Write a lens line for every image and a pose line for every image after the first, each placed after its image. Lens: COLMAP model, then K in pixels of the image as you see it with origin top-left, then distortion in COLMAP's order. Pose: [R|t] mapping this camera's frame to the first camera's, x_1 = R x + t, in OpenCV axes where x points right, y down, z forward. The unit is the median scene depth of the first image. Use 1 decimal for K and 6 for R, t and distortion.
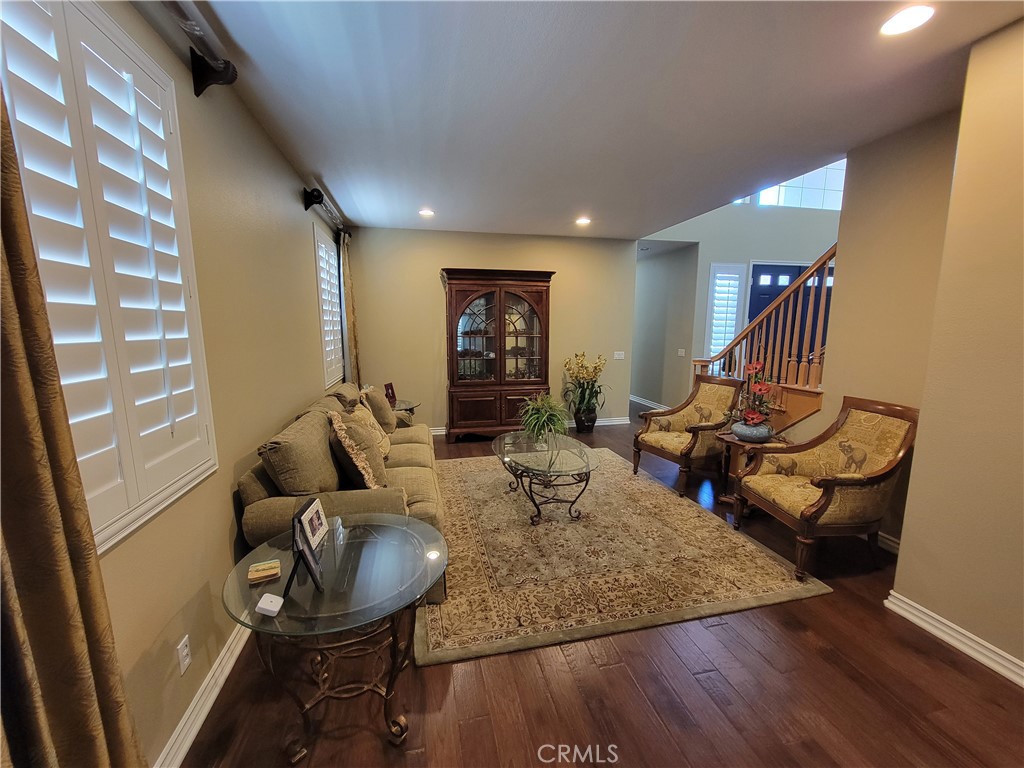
lens RADIAL K [[417.1, 0, 511.8], [0, 417.1, 385.1], [0, 0, 1]] dist [-0.006311, 0.003499]
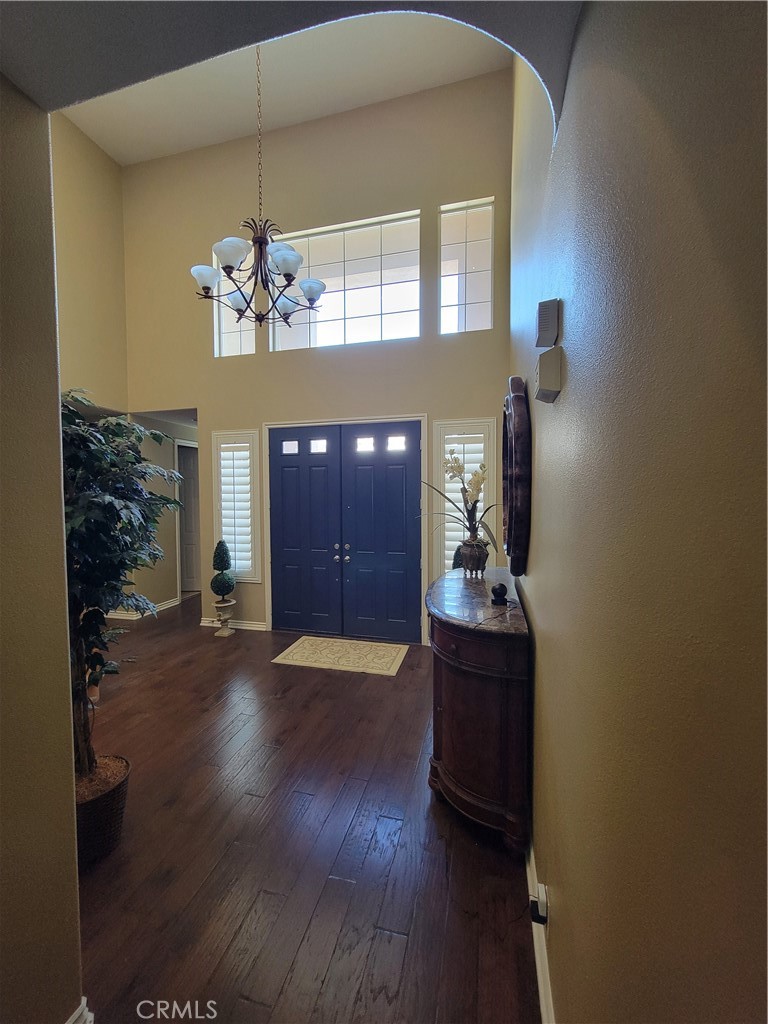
lens RADIAL K [[417.1, 0, 387.1], [0, 417.1, 513.4], [0, 0, 1]] dist [-0.006311, 0.003499]
pose [[0.892198, 0.009535, -0.451544, 1.093804], [-0.056531, 0.994272, -0.090701, -0.079695], [0.448093, 0.106450, 0.887627, 0.436017]]
